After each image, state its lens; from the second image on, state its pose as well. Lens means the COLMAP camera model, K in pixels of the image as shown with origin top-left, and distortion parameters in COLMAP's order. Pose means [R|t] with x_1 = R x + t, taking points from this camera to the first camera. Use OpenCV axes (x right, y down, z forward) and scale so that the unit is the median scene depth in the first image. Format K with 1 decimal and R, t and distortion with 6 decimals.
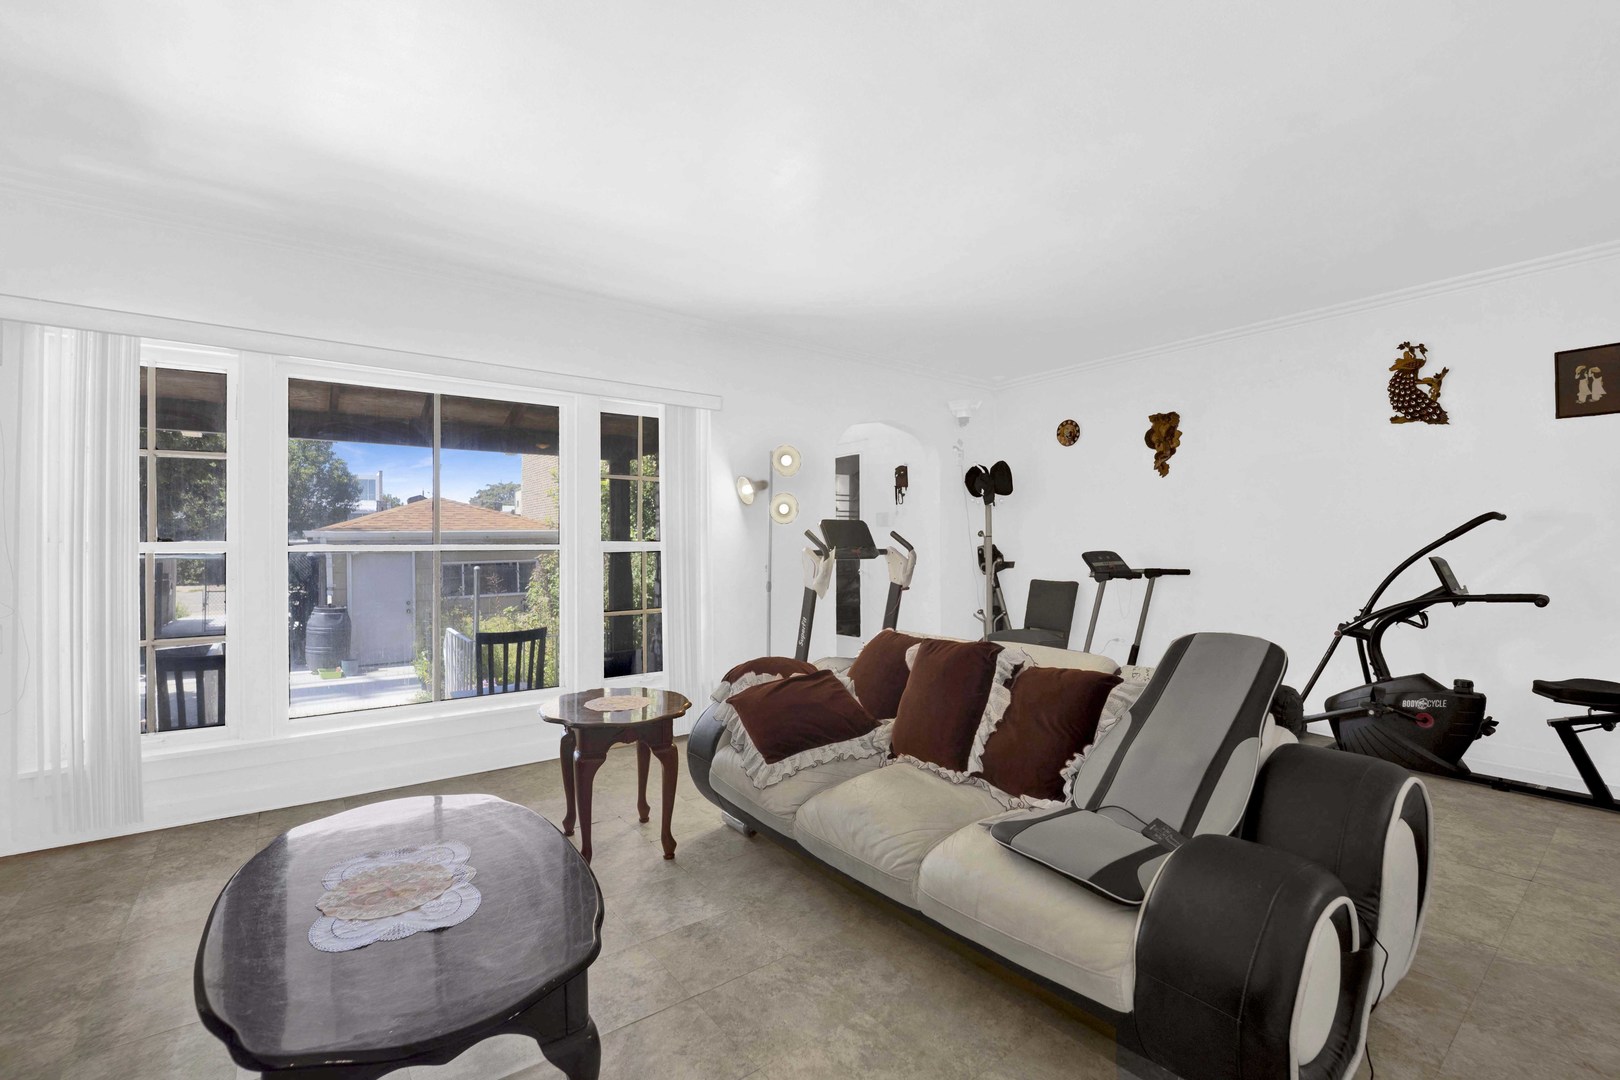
lens RADIAL K [[686.3, 0, 810.6], [0, 686.3, 540.8], [0, 0, 1]] dist [-0.003704, -0.001304]
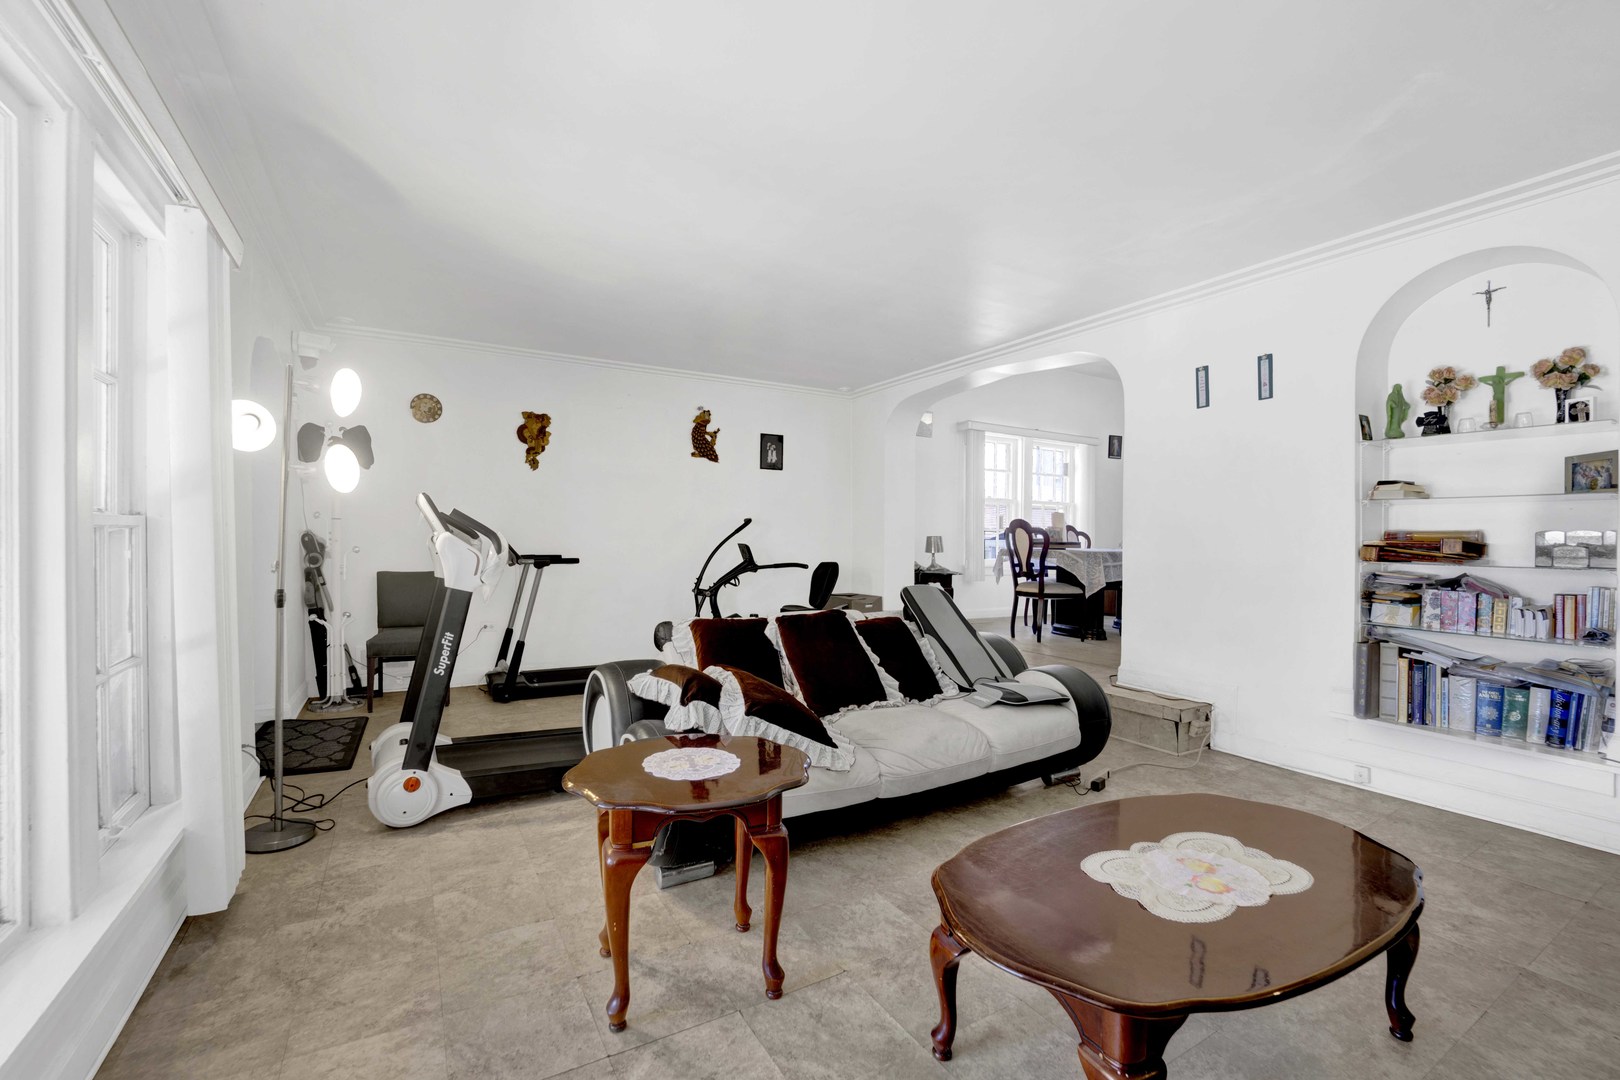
lens RADIAL K [[686.3, 0, 796.9], [0, 686.3, 536.5], [0, 0, 1]] dist [-0.003704, -0.001304]
pose [[0.162659, 0.006540, 0.986661, -0.646987], [-0.022807, 0.999736, -0.002866, 0.006924], [-0.986419, -0.022037, 0.162765, 0.528461]]
